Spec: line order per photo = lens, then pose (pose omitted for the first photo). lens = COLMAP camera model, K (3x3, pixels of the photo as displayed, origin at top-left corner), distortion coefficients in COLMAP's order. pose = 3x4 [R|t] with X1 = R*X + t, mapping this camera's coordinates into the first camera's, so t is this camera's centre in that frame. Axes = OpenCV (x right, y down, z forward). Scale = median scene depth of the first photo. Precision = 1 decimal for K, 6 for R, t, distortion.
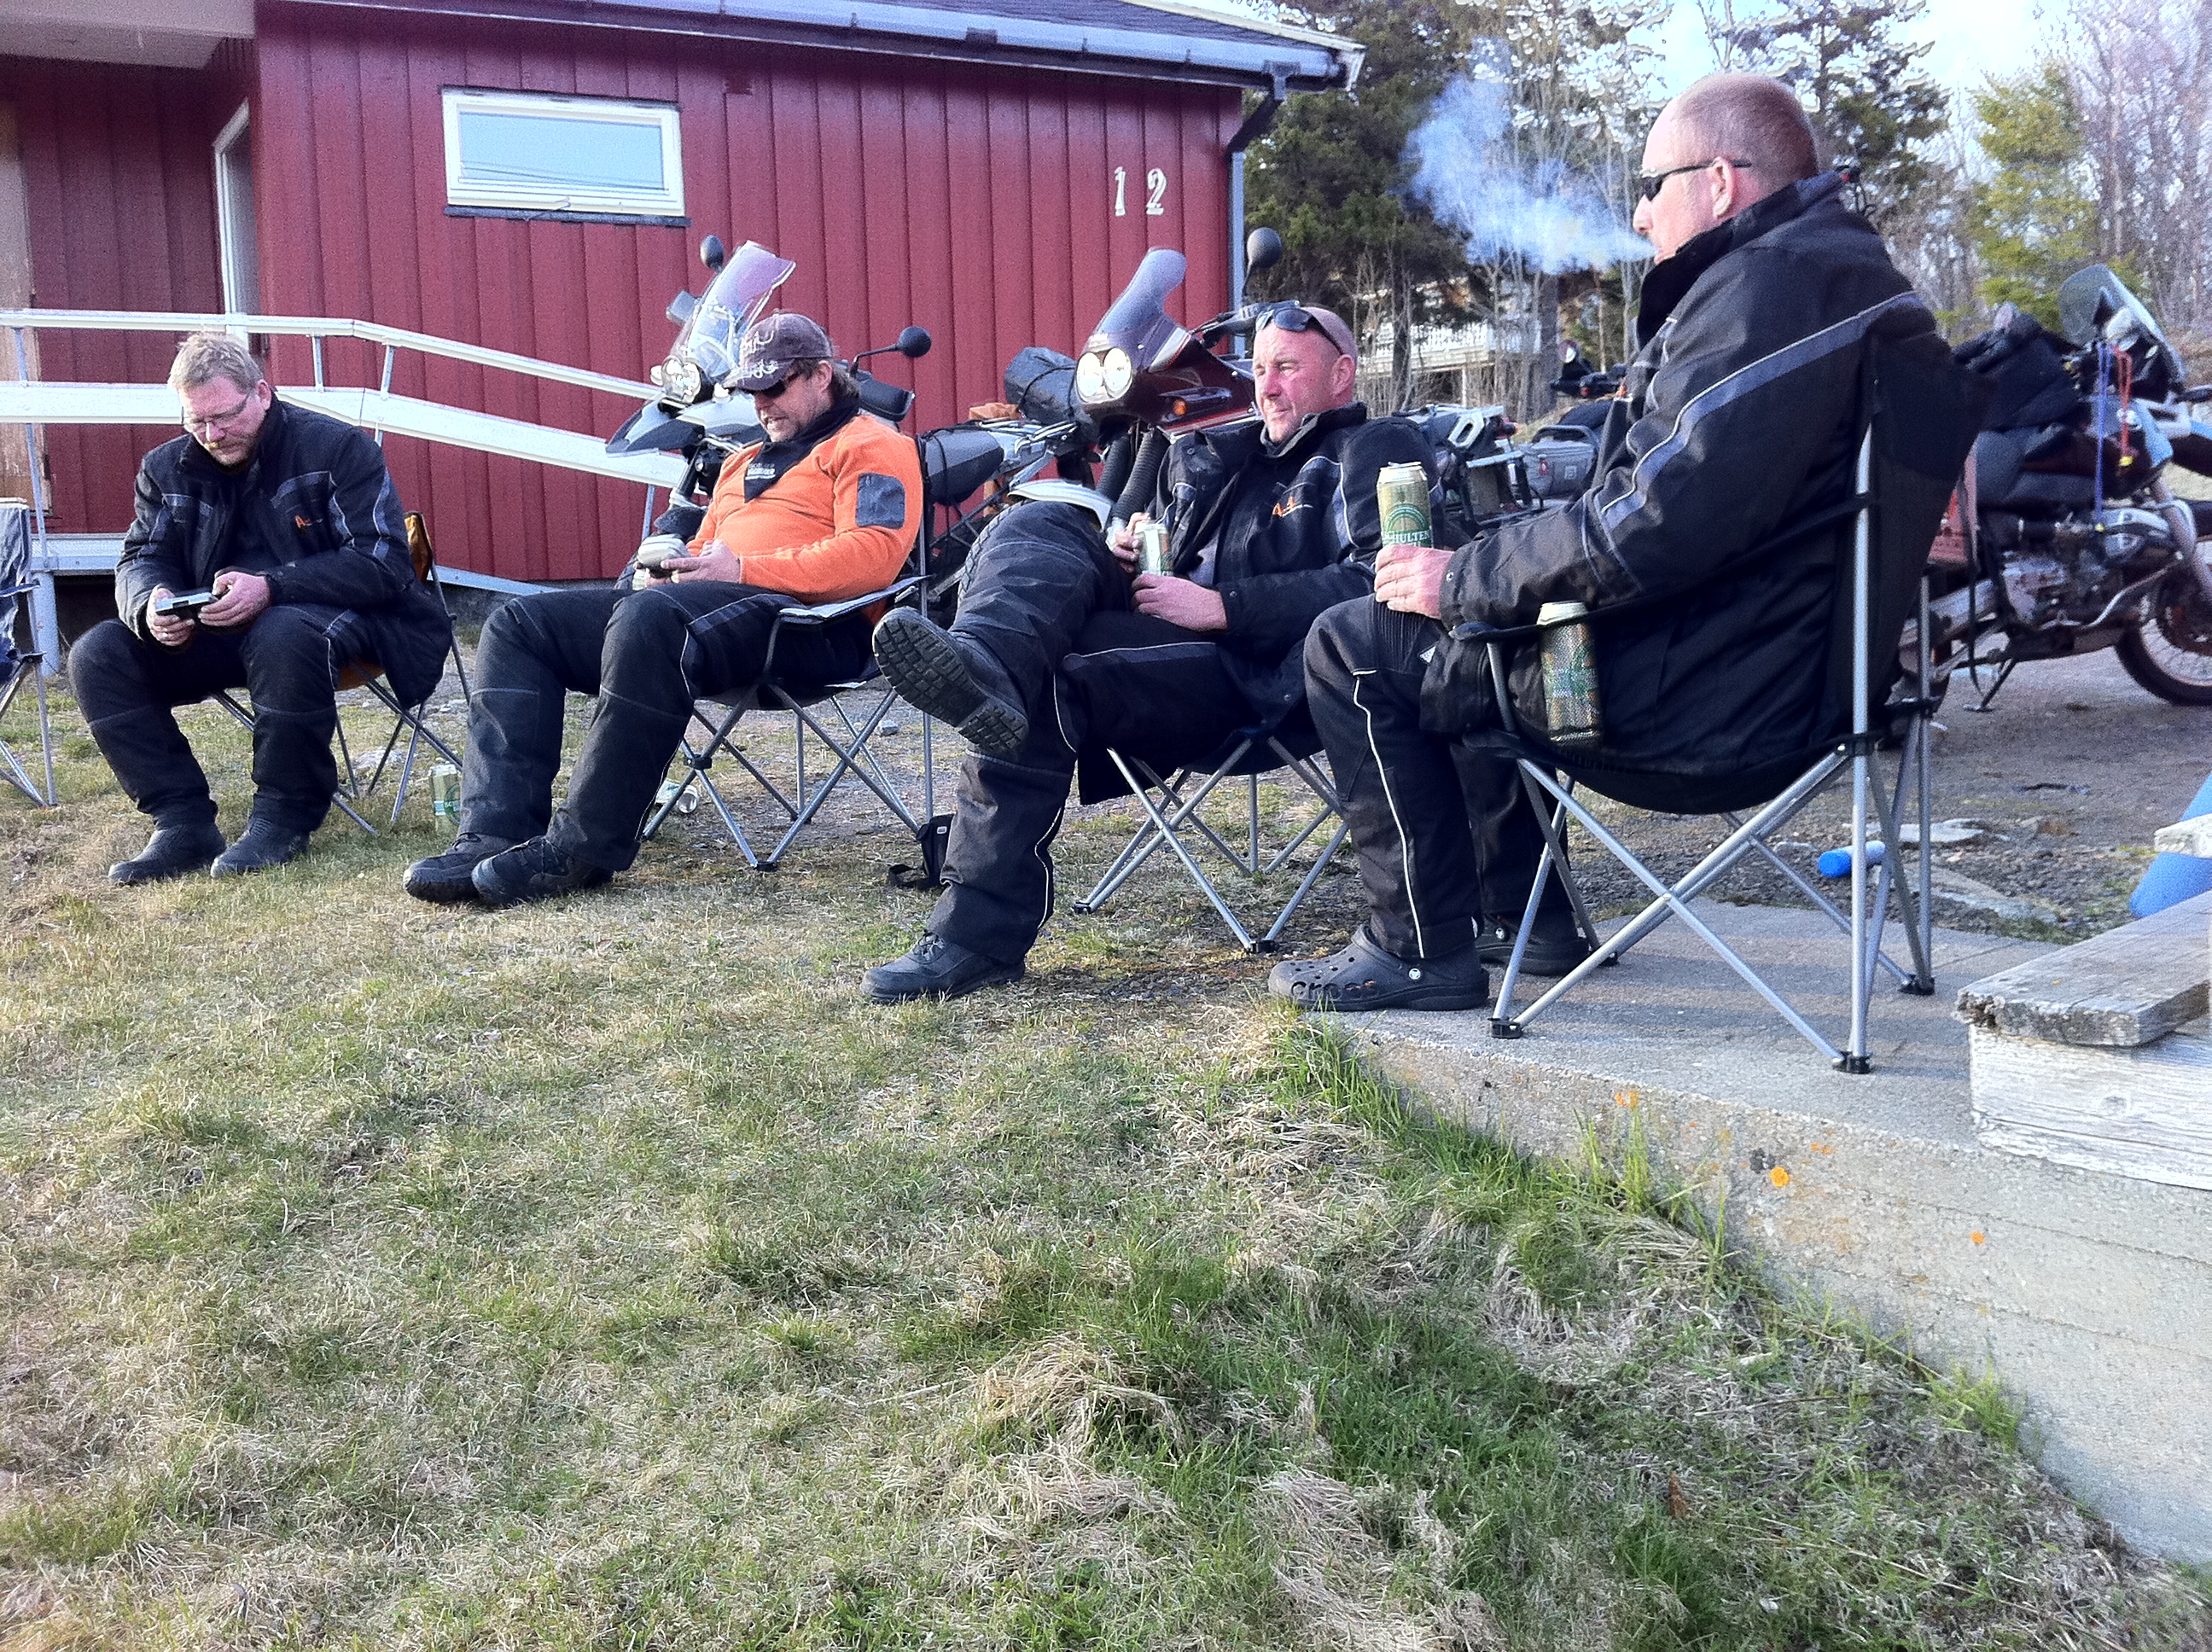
lens RADIAL K [[2137.3, 0, 1106.7], [0, 2137.3, 892.2], [0, 0, 1]] dist [-0.045560, 0.000000]
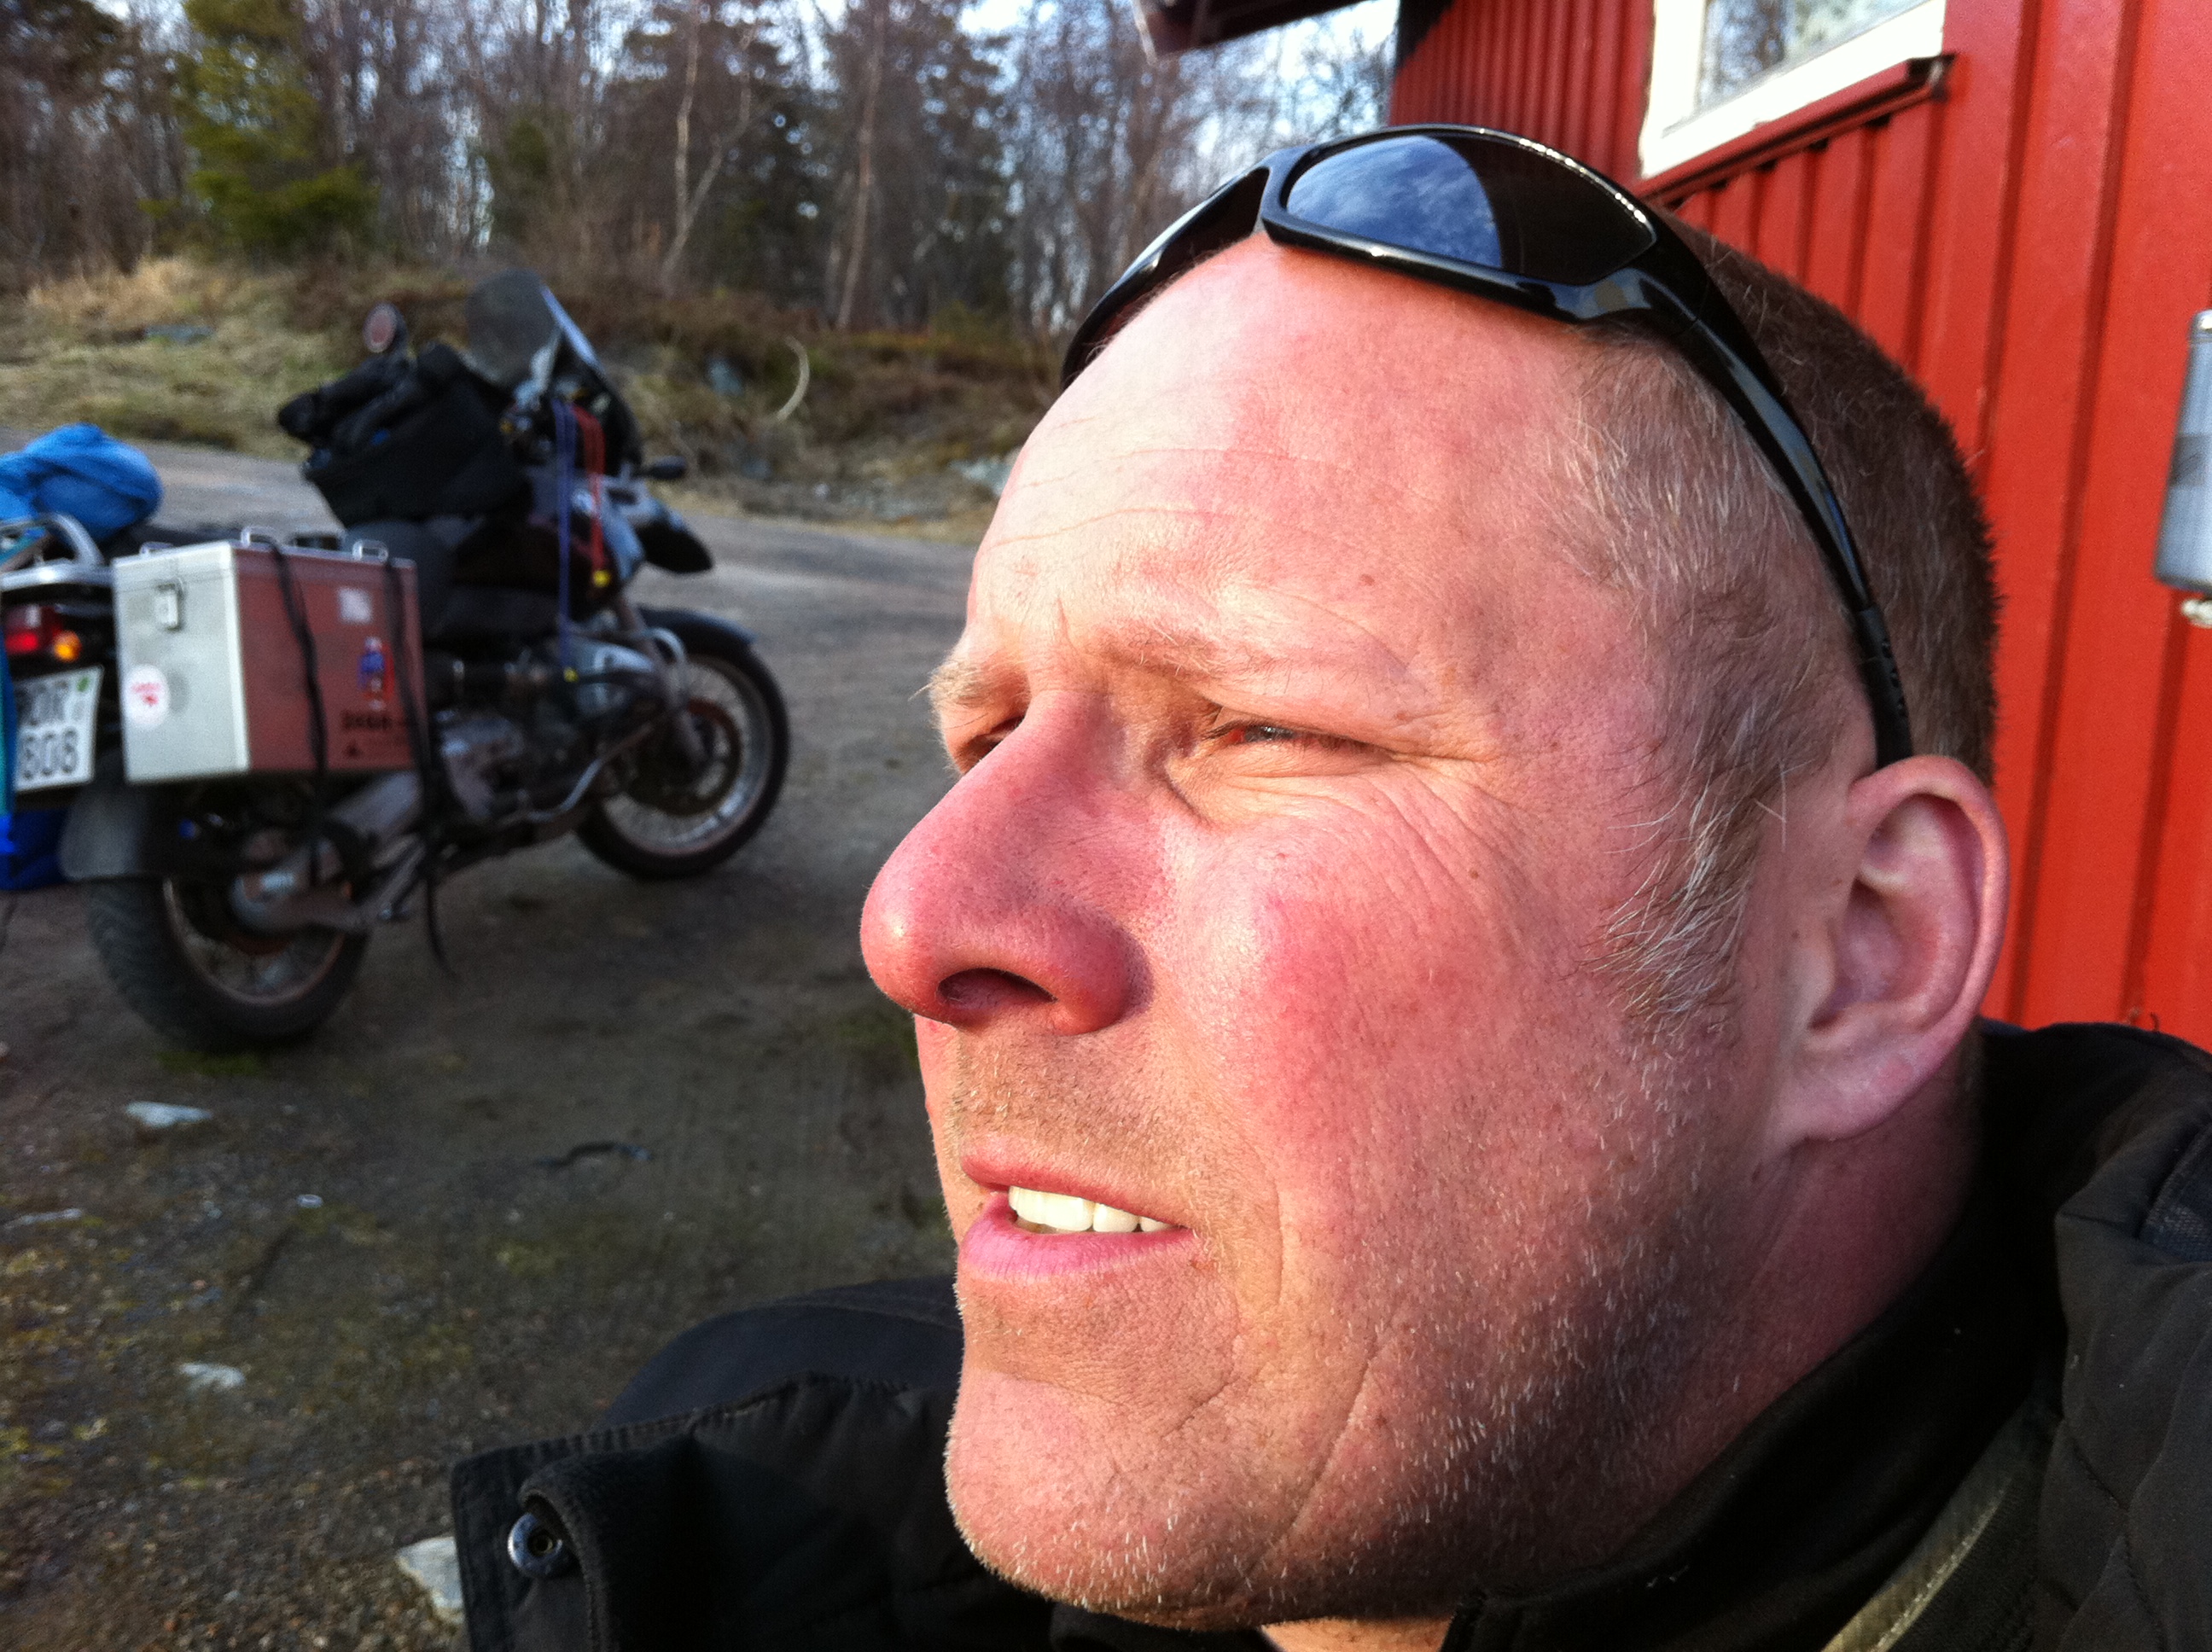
lens RADIAL K [[2137.3, 0, 1122.7], [0, 2137.3, 823.9], [0, 0, 1]] dist [-0.045560, 0.000000]
pose [[0.686859, -0.072035, 0.723212, 0.089084], [0.050013, 0.997402, 0.051846, -0.147520], [-0.725068, 0.000559, 0.688677, 0.387033]]
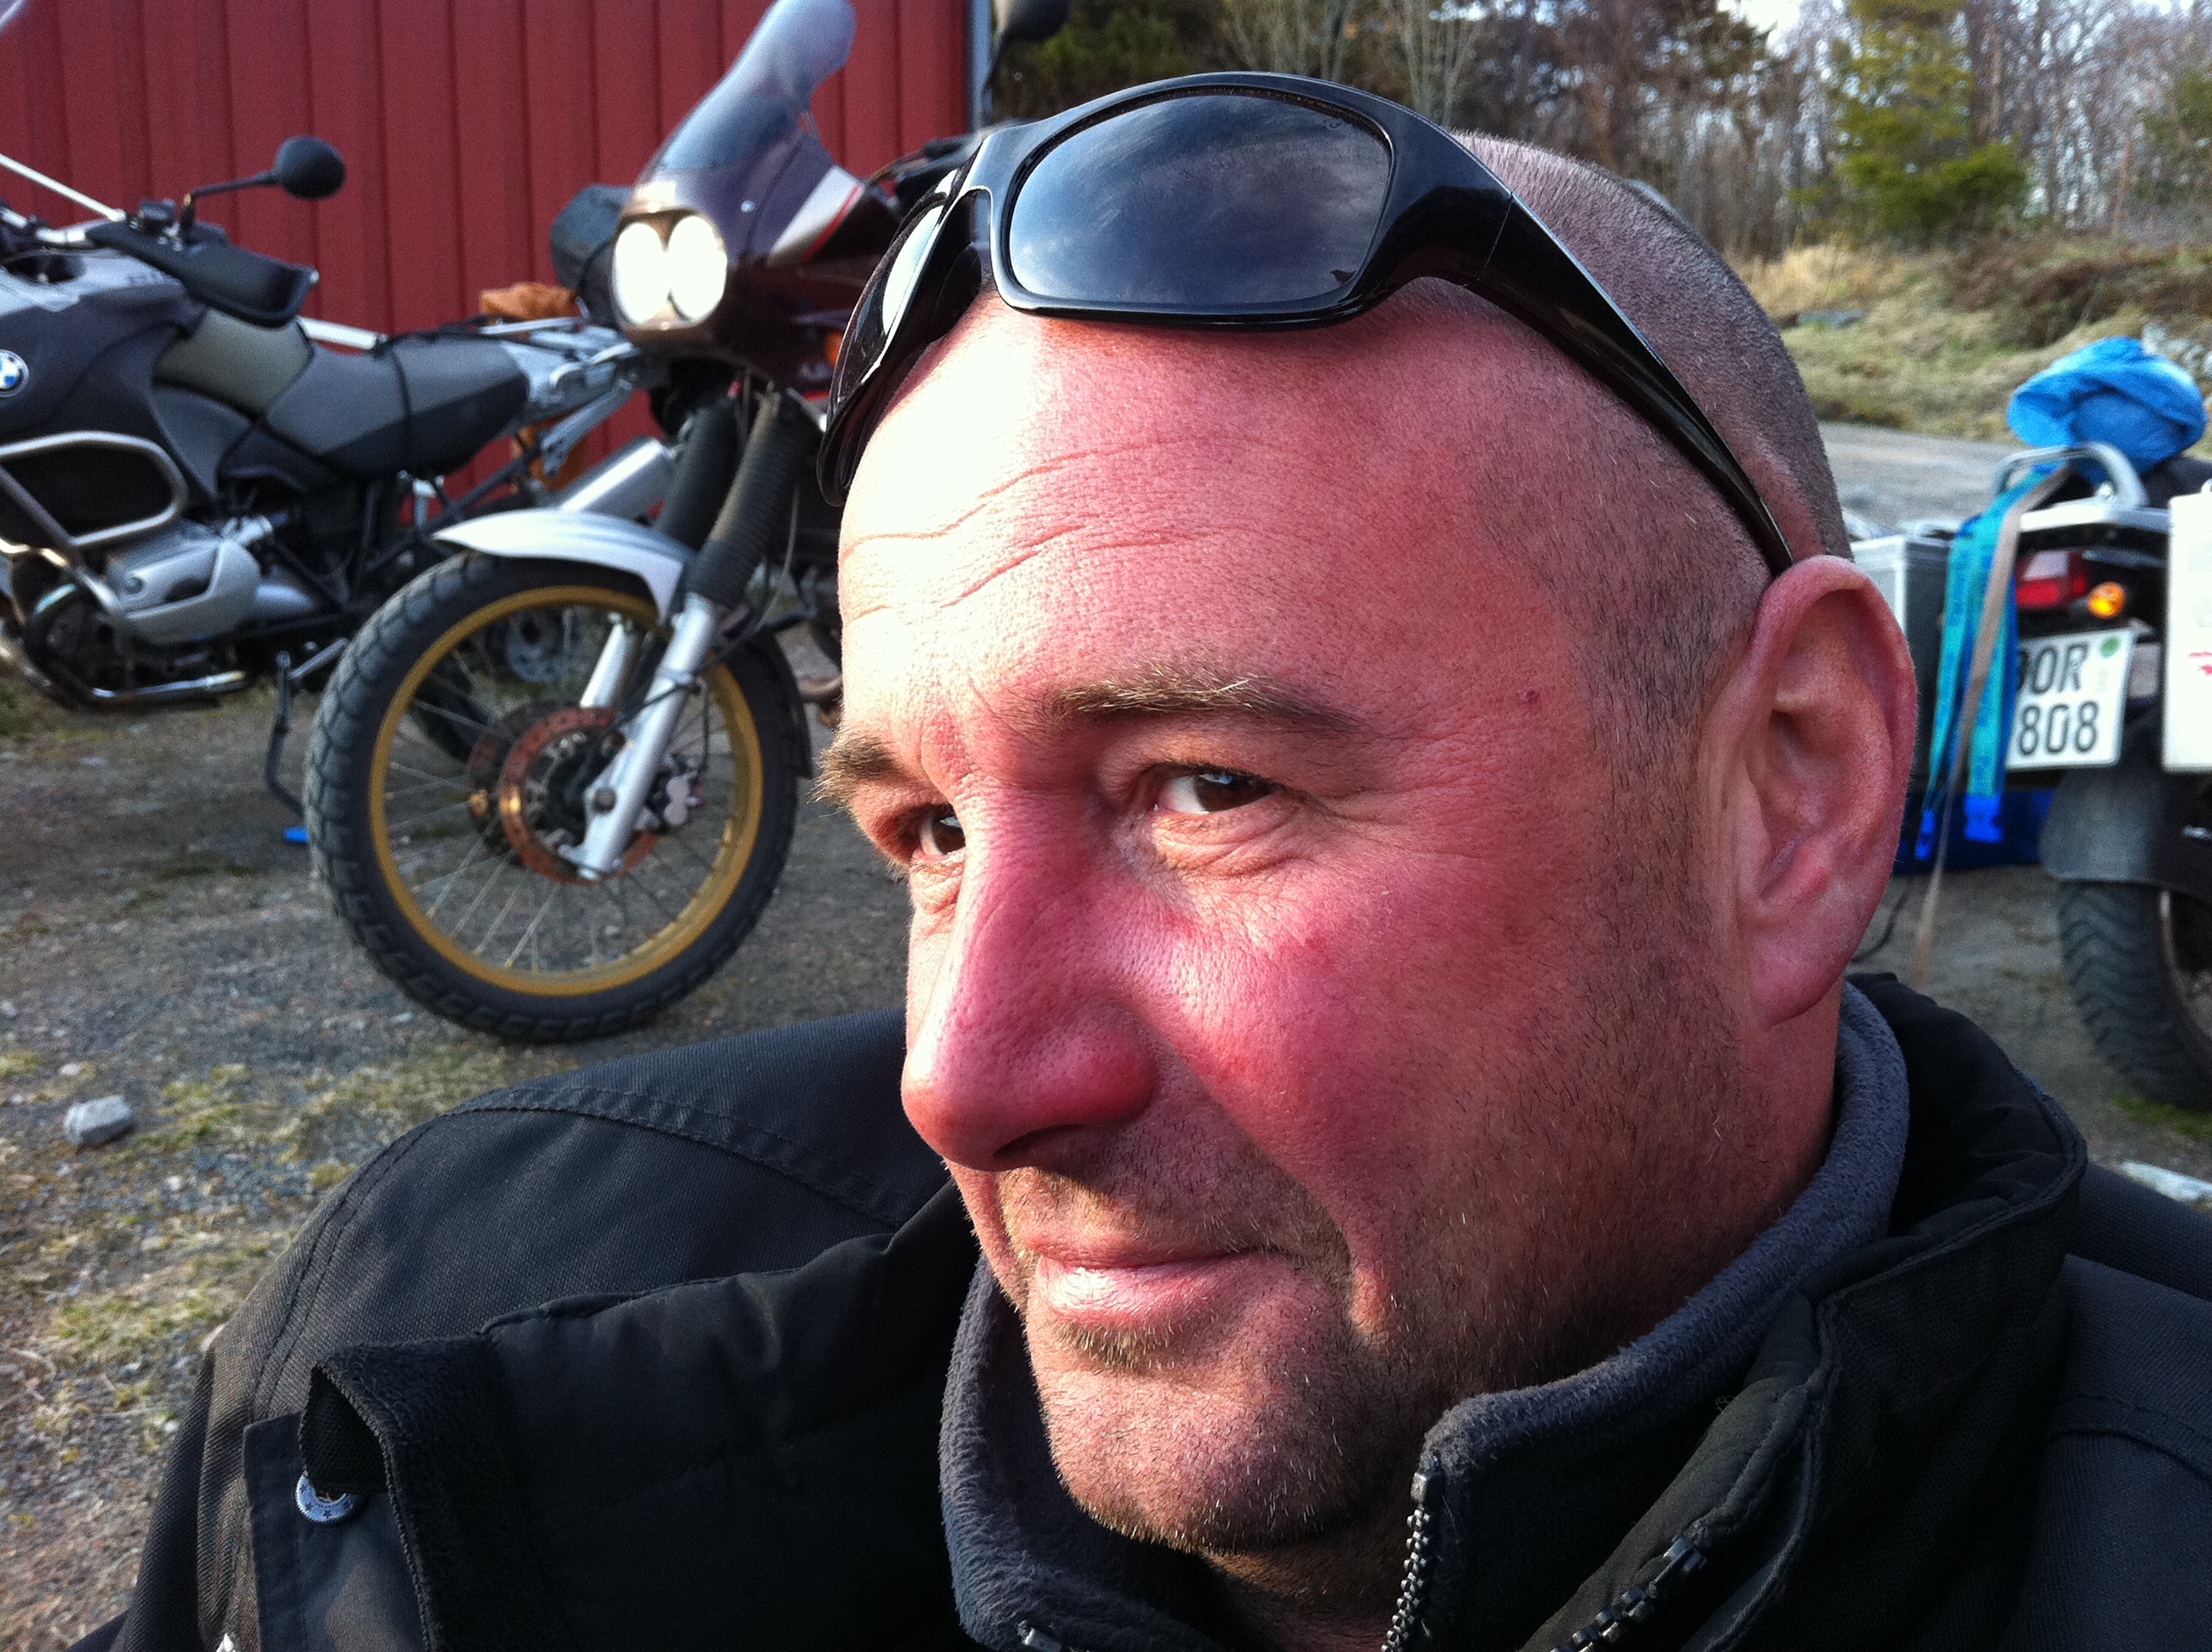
lens RADIAL K [[2137.3, 0, 1118.8], [0, 2137.3, 823.2], [0, 0, 1]] dist [-0.045560, 0.000000]
pose [[0.991158, 0.020166, 0.131145, 0.034869], [-0.025869, 0.998785, 0.041932, -0.144581], [-0.130140, -0.044954, 0.990476, 0.530884]]
